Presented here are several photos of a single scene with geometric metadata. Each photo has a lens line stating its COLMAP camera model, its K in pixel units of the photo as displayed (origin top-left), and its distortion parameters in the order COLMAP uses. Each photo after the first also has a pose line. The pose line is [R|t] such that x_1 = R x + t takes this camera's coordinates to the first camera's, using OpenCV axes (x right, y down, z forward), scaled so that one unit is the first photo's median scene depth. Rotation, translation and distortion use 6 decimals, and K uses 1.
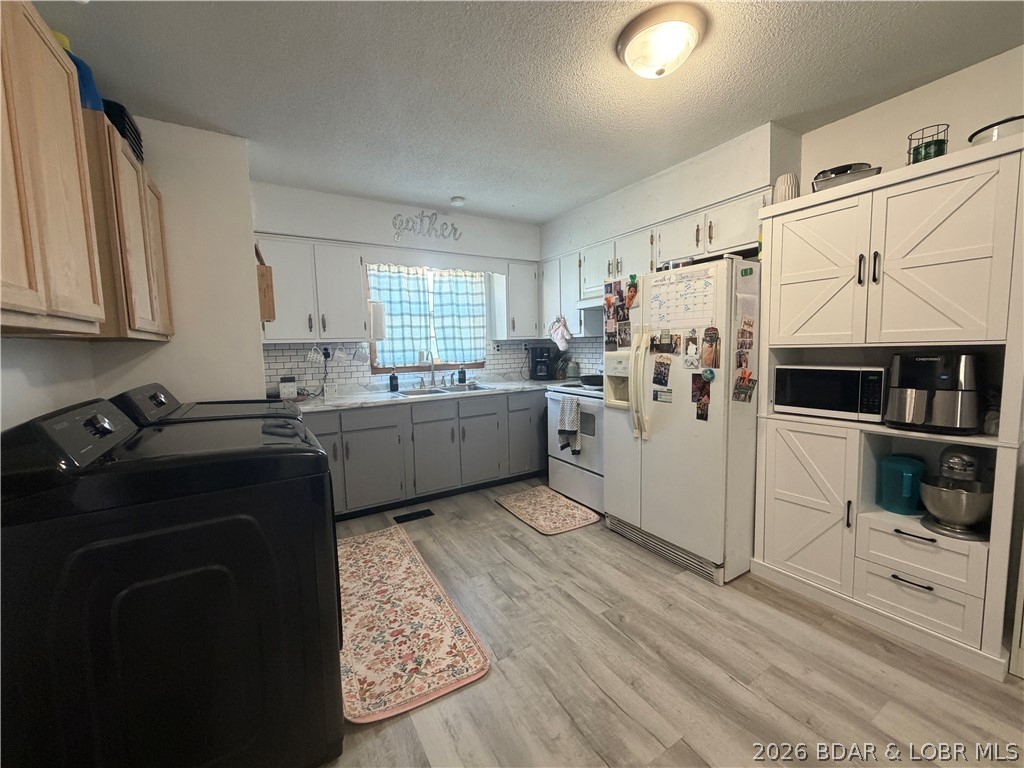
lens RADIAL K [[408.7, 0, 509.0], [0, 408.7, 385.4], [0, 0, 1]] dist [-0.001421, 0.000642]
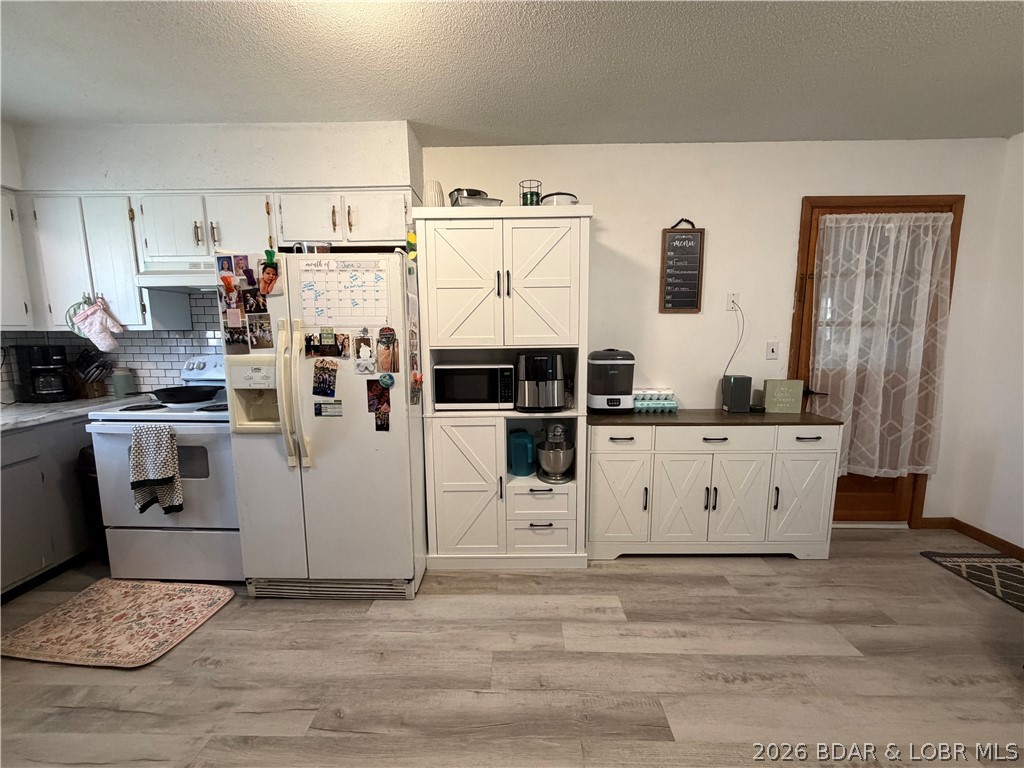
lens RADIAL K [[408.7, 0, 509.6], [0, 408.7, 385.2], [0, 0, 1]] dist [-0.001421, 0.000642]
pose [[0.530578, -0.087403, 0.843118, -0.108690], [0.072683, 0.995697, 0.057480, -0.040237], [-0.844514, 0.030783, 0.534648, 0.250472]]
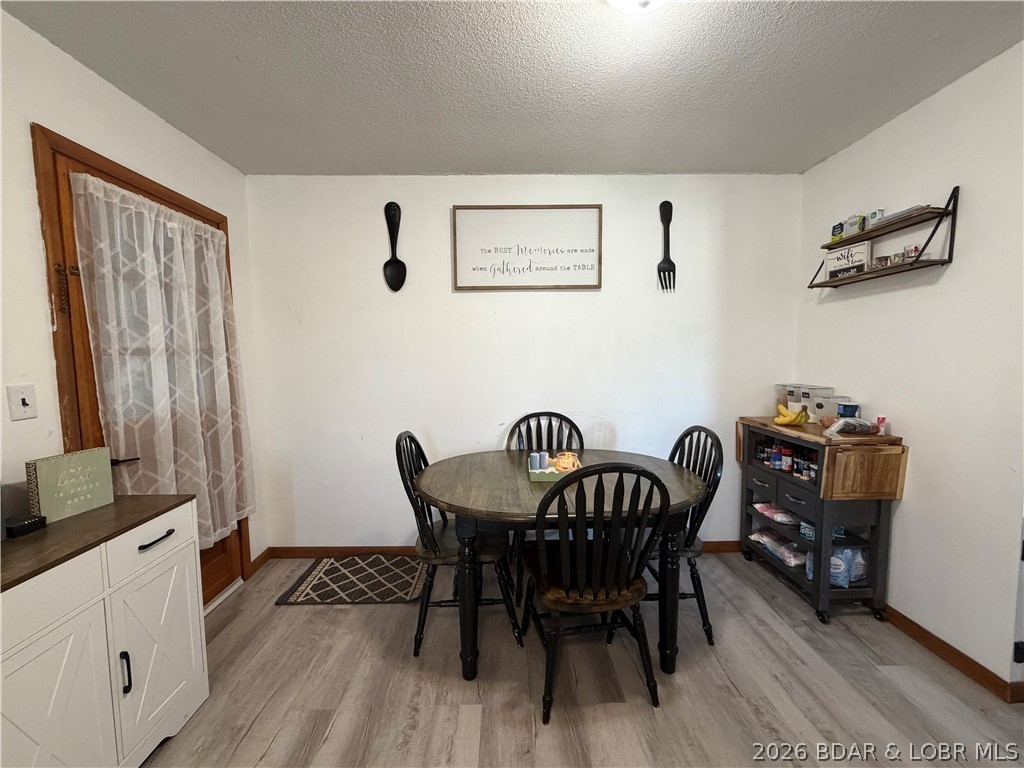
lens RADIAL K [[408.7, 0, 509.3], [0, 408.7, 386.7], [0, 0, 1]] dist [-0.001421, 0.000642]
pose [[-0.865388, -0.006875, 0.501056, 0.329361], [0.080541, 0.984998, 0.152619, -0.070975], [-0.494588, 0.172430, -0.851851, 0.379898]]
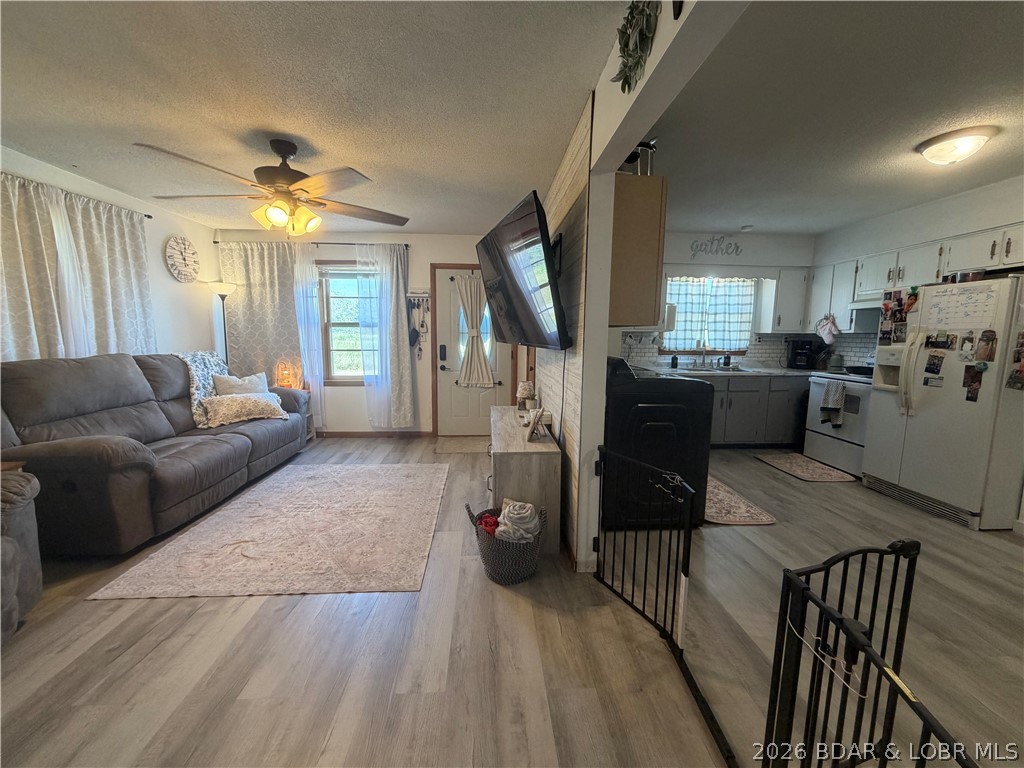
lens RADIAL K [[408.7, 0, 508.4], [0, 408.7, 385.5], [0, 0, 1]] dist [-0.001421, 0.000642]
pose [[0.884329, 0.088884, -0.458325, -0.208354], [-0.075367, 0.996012, 0.047740, 0.073505], [0.460741, -0.007675, 0.887502, -0.727212]]
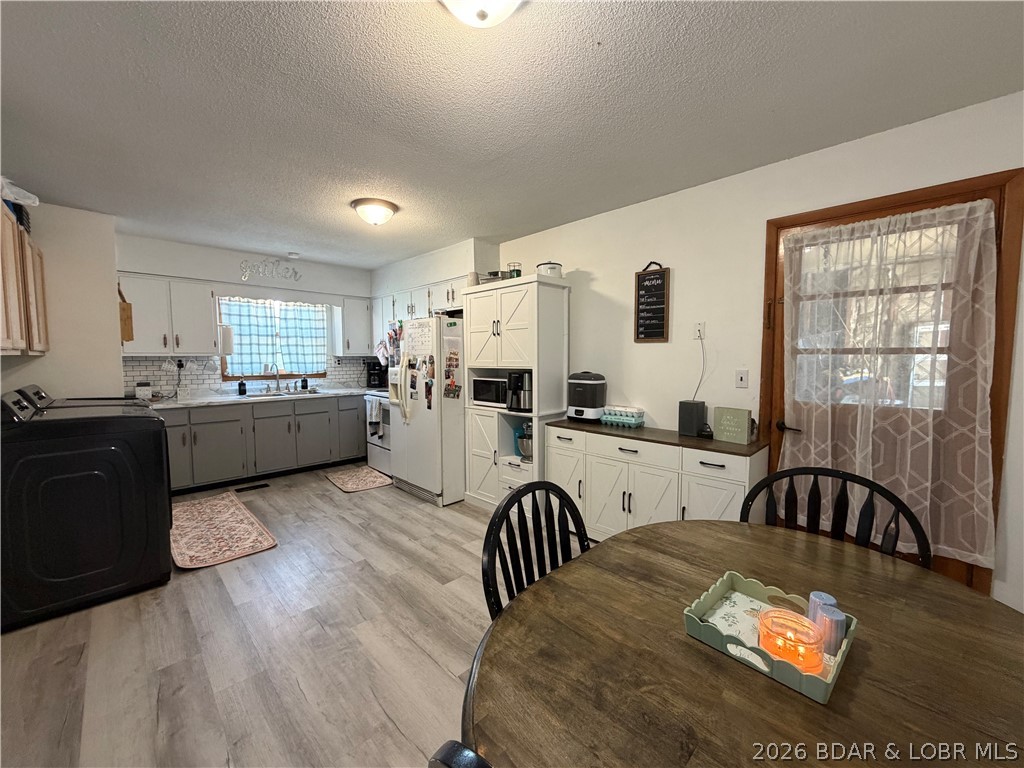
lens RADIAL K [[408.7, 0, 509.4], [0, 408.7, 385.0], [0, 0, 1]] dist [-0.001421, 0.000642]
pose [[0.973477, 0.008385, 0.228632, 0.357064], [-0.001808, 0.999579, -0.028958, 0.028569], [-0.228778, 0.027777, 0.973082, -0.642747]]
